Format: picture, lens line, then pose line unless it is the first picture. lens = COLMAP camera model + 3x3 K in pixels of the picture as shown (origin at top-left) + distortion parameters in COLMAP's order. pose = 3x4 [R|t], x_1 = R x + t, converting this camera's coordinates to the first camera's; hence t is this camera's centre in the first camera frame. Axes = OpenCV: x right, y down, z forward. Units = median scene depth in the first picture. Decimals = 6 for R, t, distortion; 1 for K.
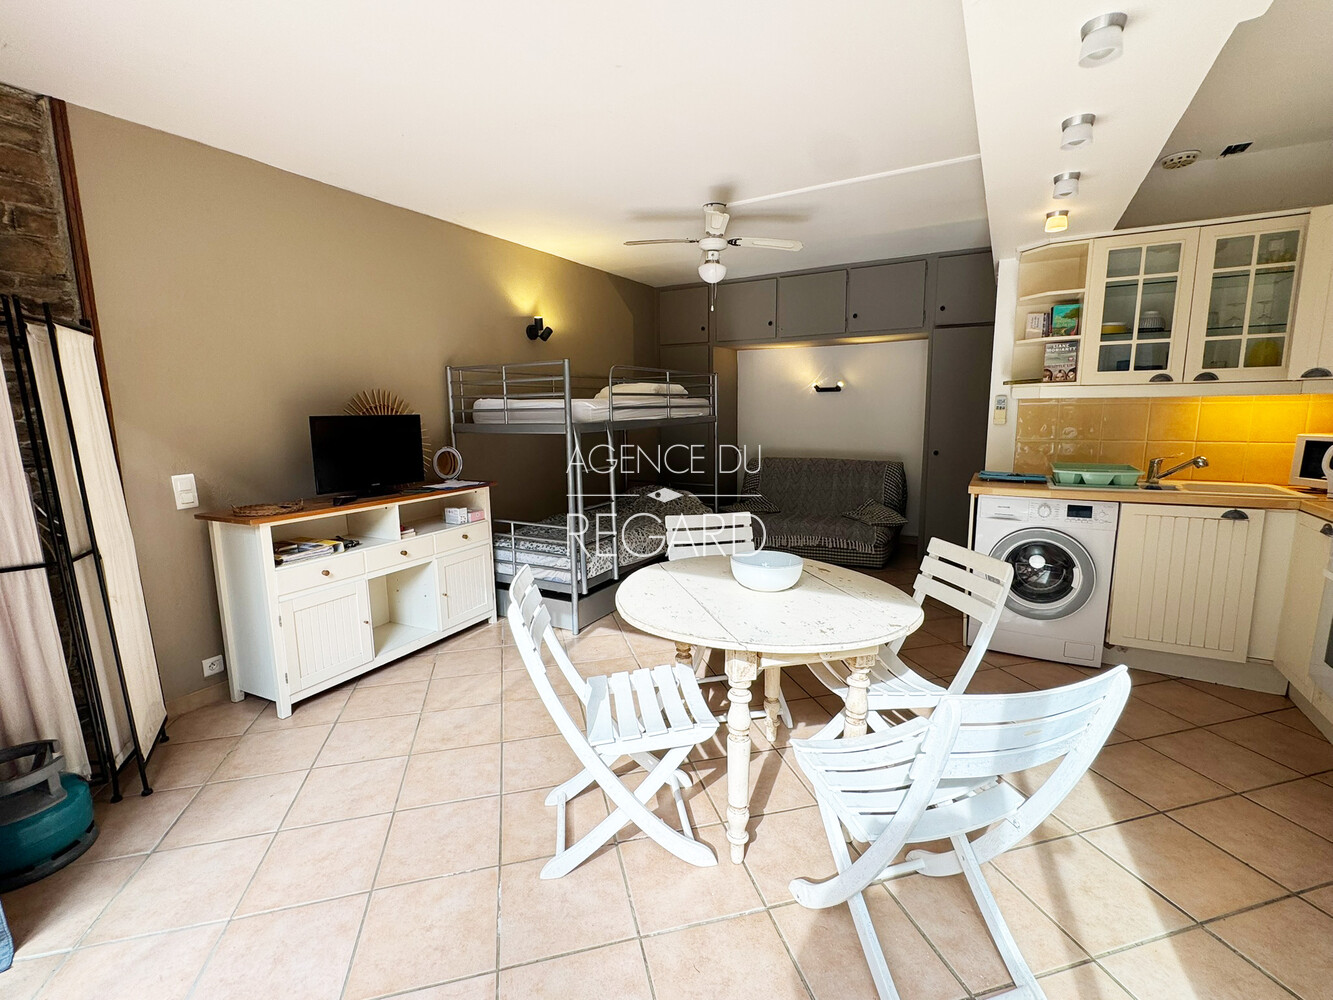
lens RADIAL K [[587.3, 0, 665.9], [0, 587.3, 507.5], [0, 0, 1]] dist [-0.000031, 0.000013]
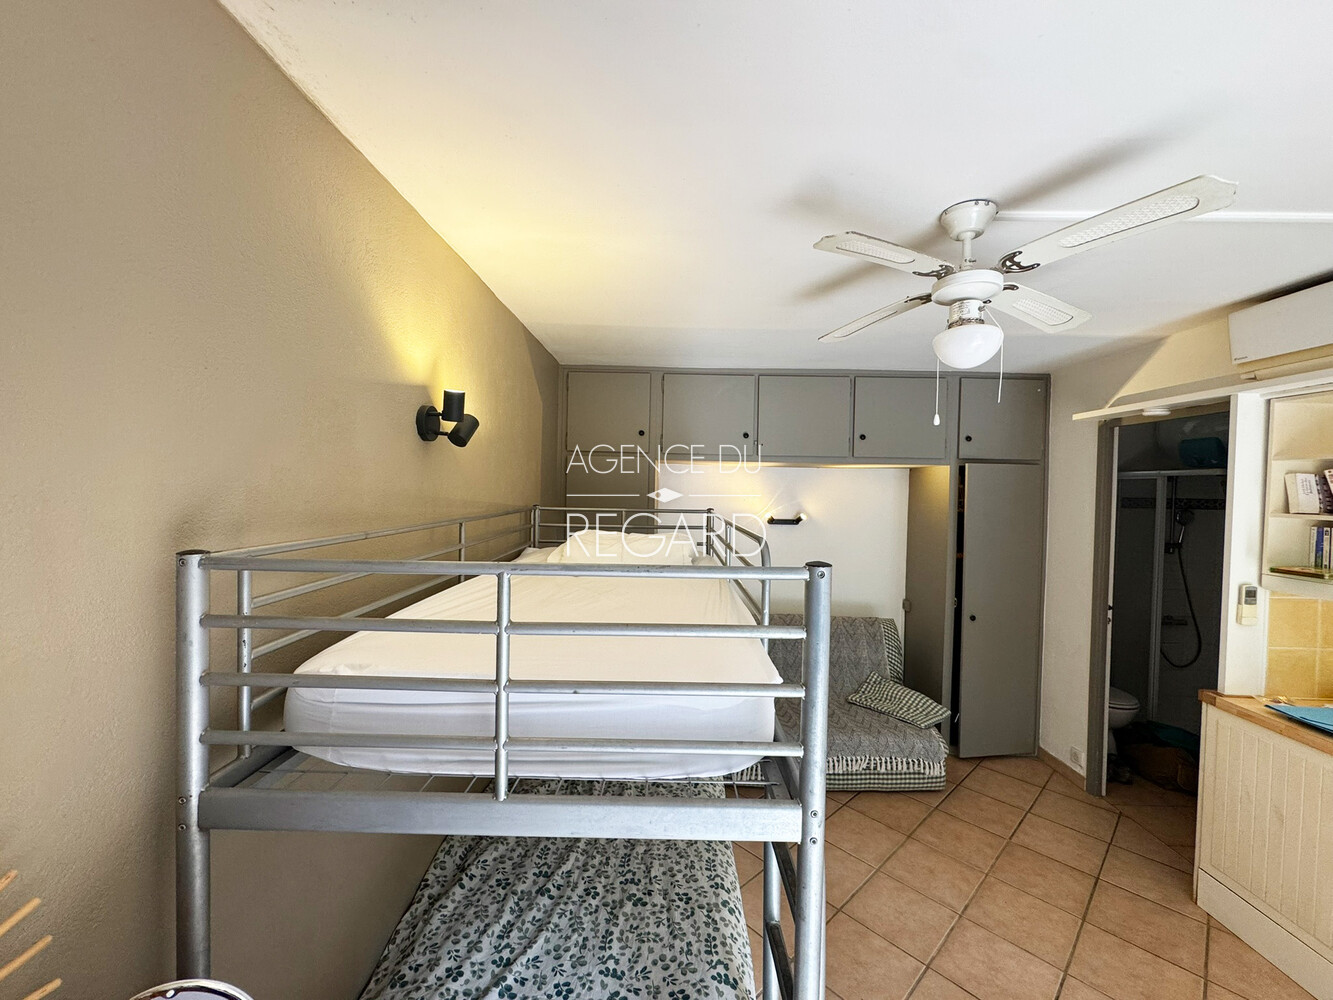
lens RADIAL K [[533.4, 0, 666.9], [0, 533.4, 503.5], [0, 0, 1]] dist [-0.013373, -0.000082]
pose [[0.876370, 0.017034, 0.481338, -0.257948], [0.051567, 0.990312, -0.128933, -0.187225], [-0.478870, 0.137814, 0.867001, 0.609093]]
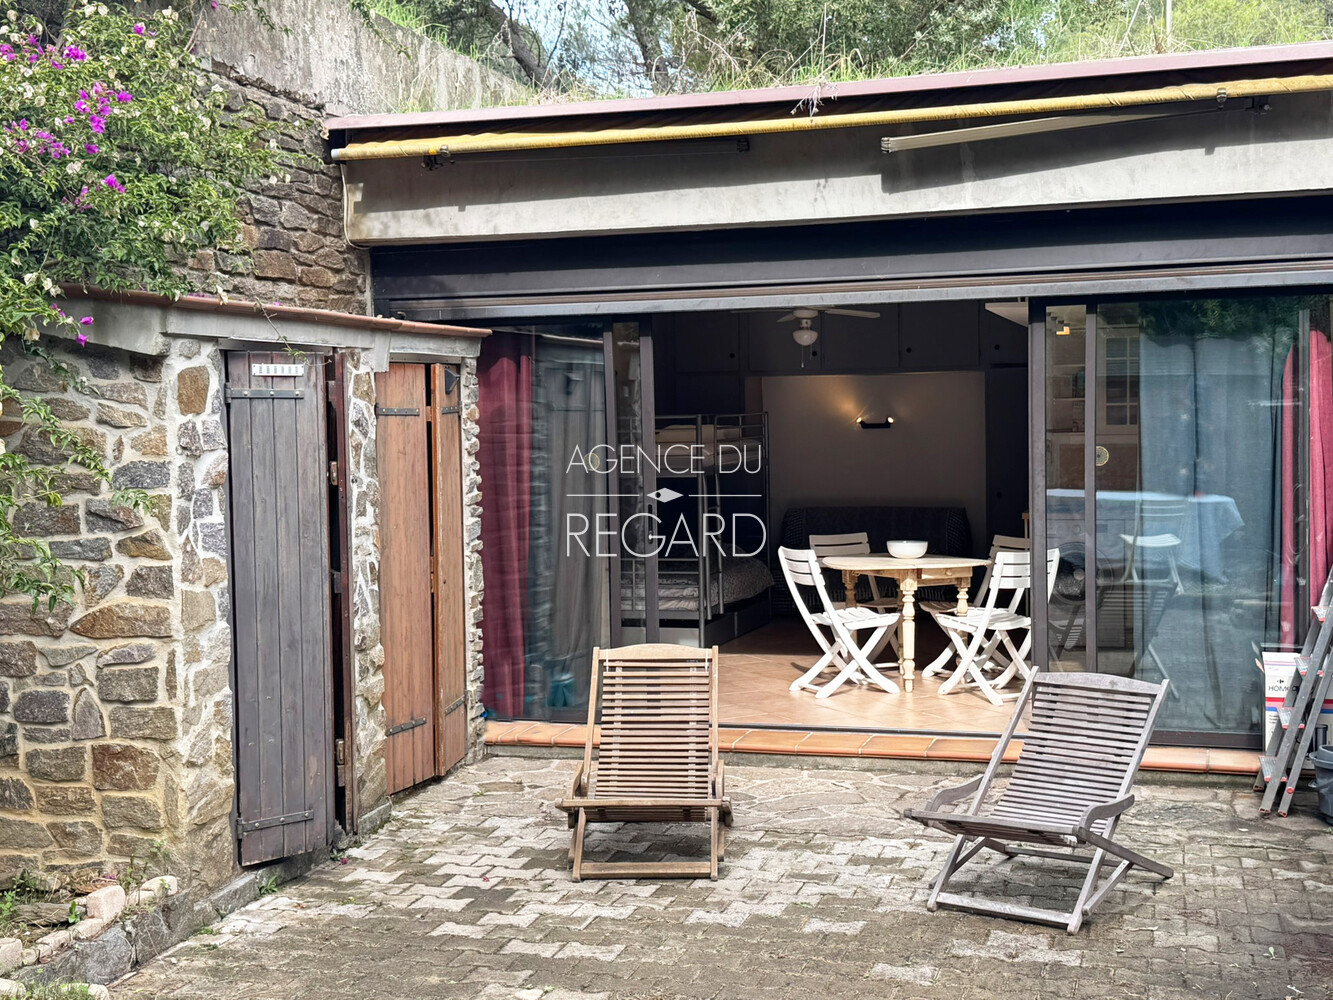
lens RADIAL K [[1758.7, 0, 664.2], [0, 1758.7, 501.6], [0, 0, 1]] dist [0.012968, 0.000000]
pose [[0.974355, -0.012733, 0.224657, -0.751837], [0.041245, 0.991589, -0.122678, 0.256920], [-0.221206, 0.128798, 0.966685, -1.726447]]
